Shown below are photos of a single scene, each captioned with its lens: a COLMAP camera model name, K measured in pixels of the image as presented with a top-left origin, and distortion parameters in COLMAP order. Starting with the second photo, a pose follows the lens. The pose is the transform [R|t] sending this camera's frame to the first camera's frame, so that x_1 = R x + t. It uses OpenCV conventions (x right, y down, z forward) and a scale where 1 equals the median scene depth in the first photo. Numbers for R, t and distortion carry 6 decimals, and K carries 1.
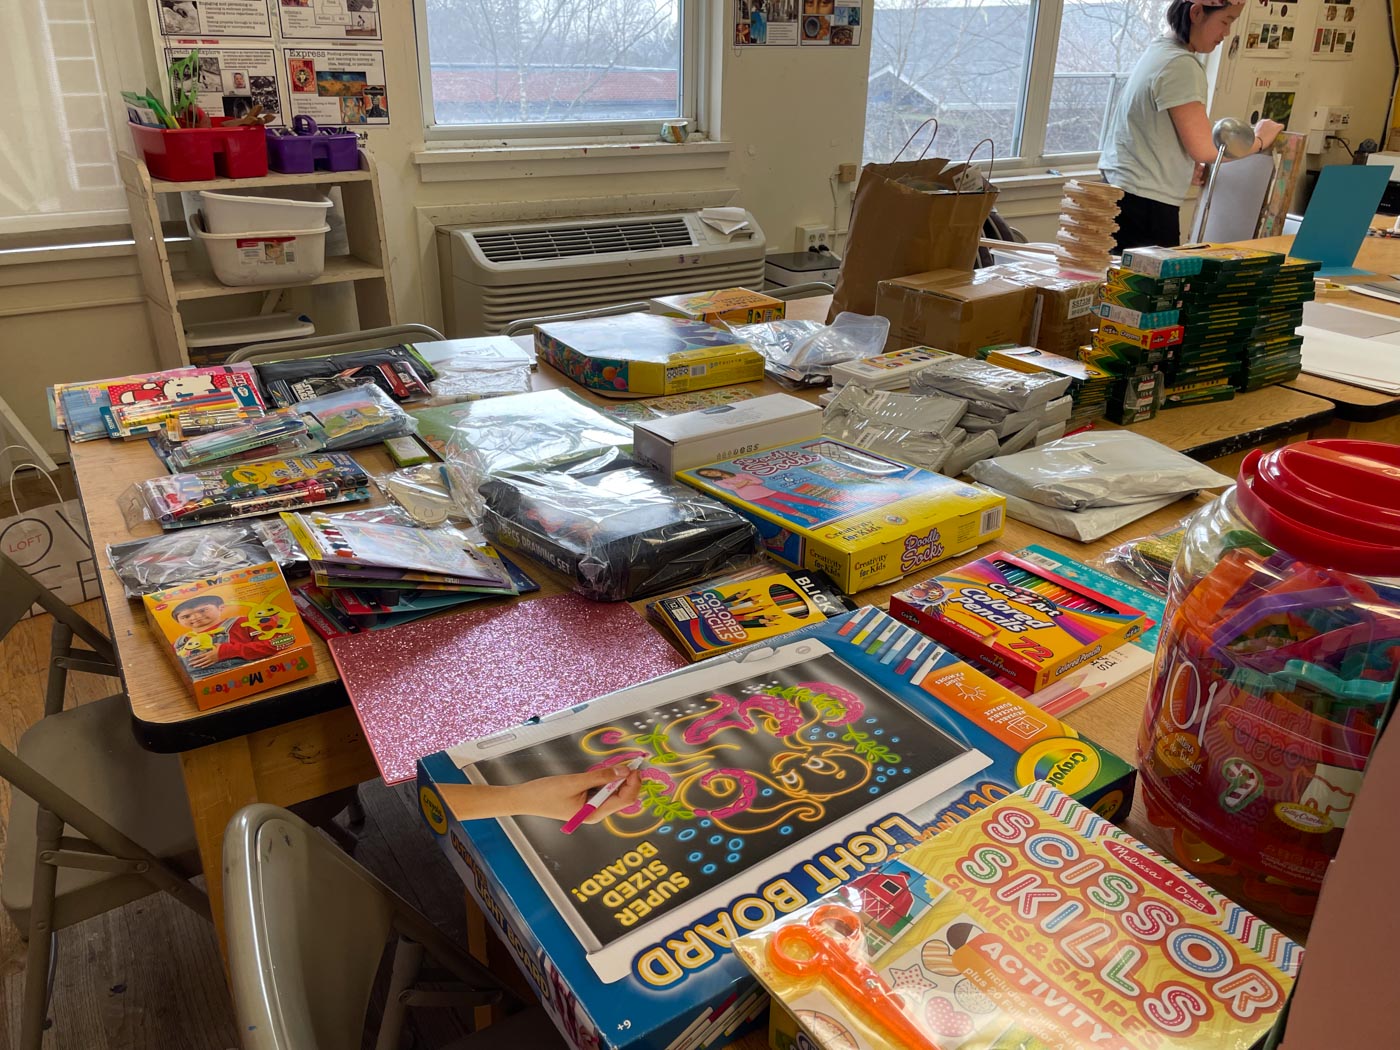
lens RADIAL K [[1070.5, 0, 698.5], [0, 1070.5, 511.4], [0, 0, 1]] dist [0.070750, -0.105394]
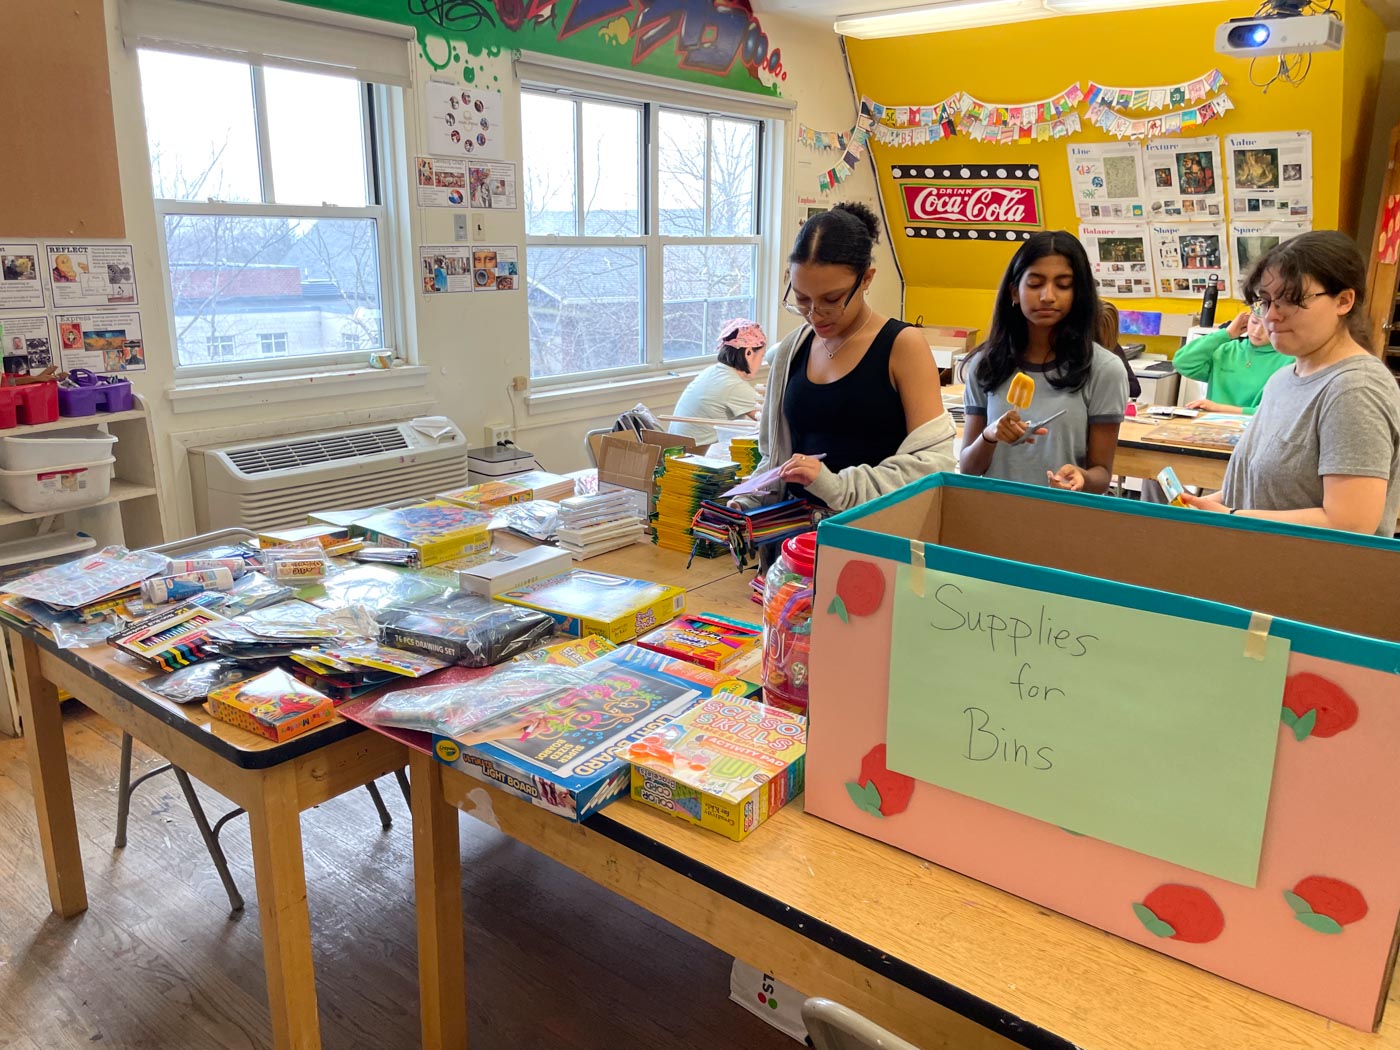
lens RADIAL K [[1070.5, 0, 698.5], [0, 1070.5, 511.4], [0, 0, 1]] dist [0.070750, -0.105394]
pose [[0.943849, -0.085720, 0.319063, -0.112091], [0.135168, 0.981419, -0.136185, 0.047739], [-0.301461, 0.171665, 0.937898, -0.311600]]
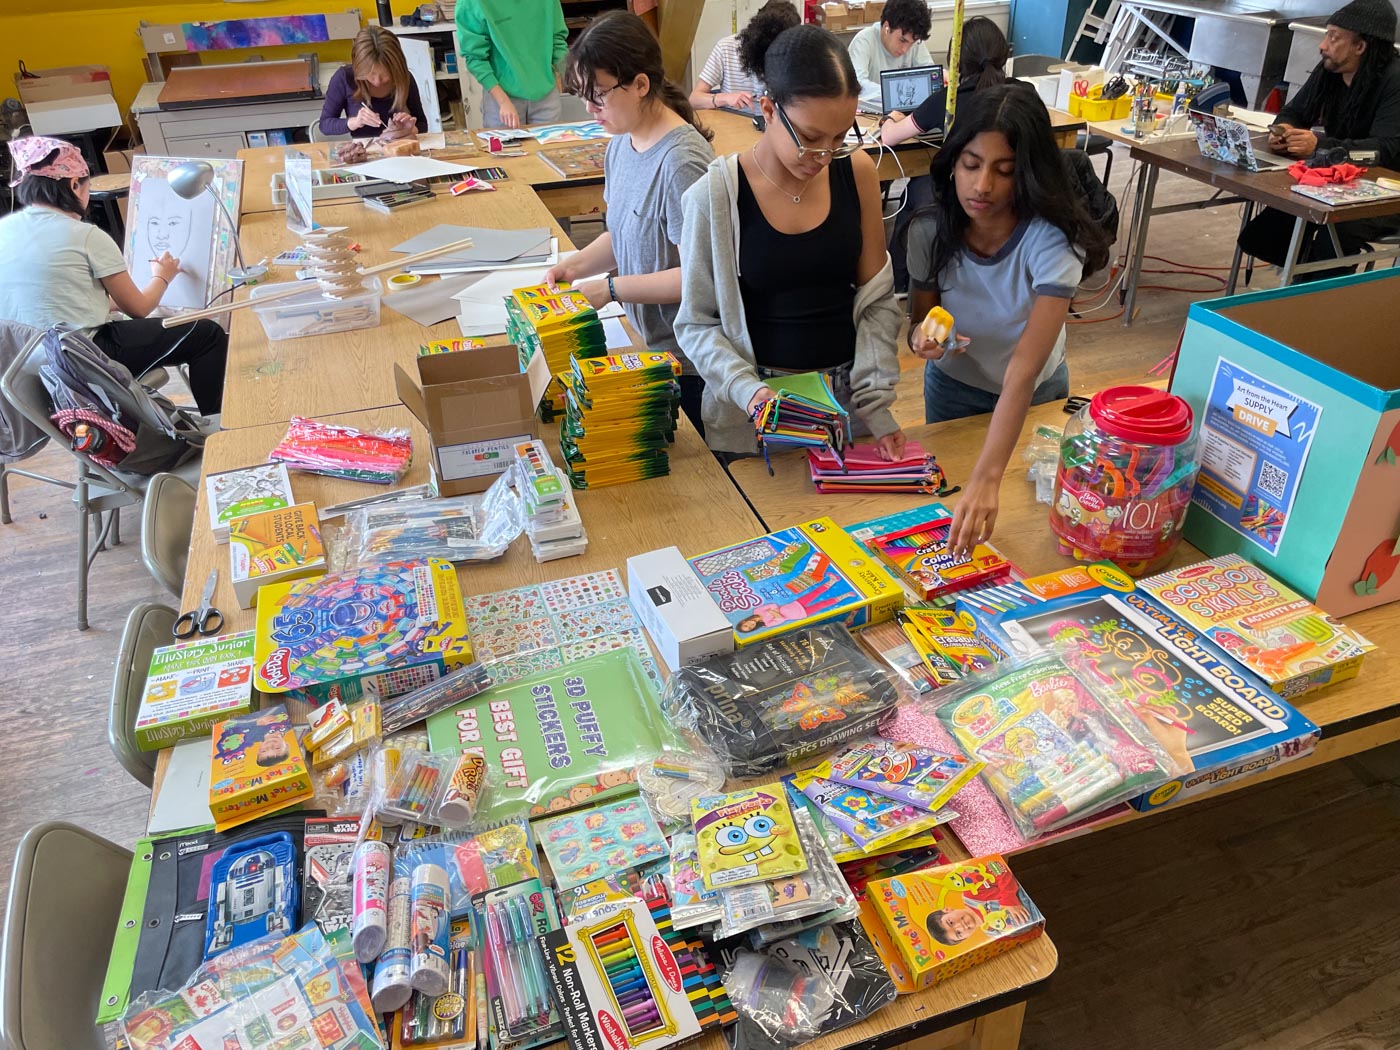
lens RADIAL K [[1060.3, 0, 705.3], [0, 1060.3, 526.6], [0, 0, 1]] dist [0.084207, -0.120074]
pose [[0.211510, -0.540298, 0.814458, -0.455619], [0.411591, 0.805056, 0.427173, -0.326734], [-0.886485, 0.244872, 0.392659, 0.240396]]
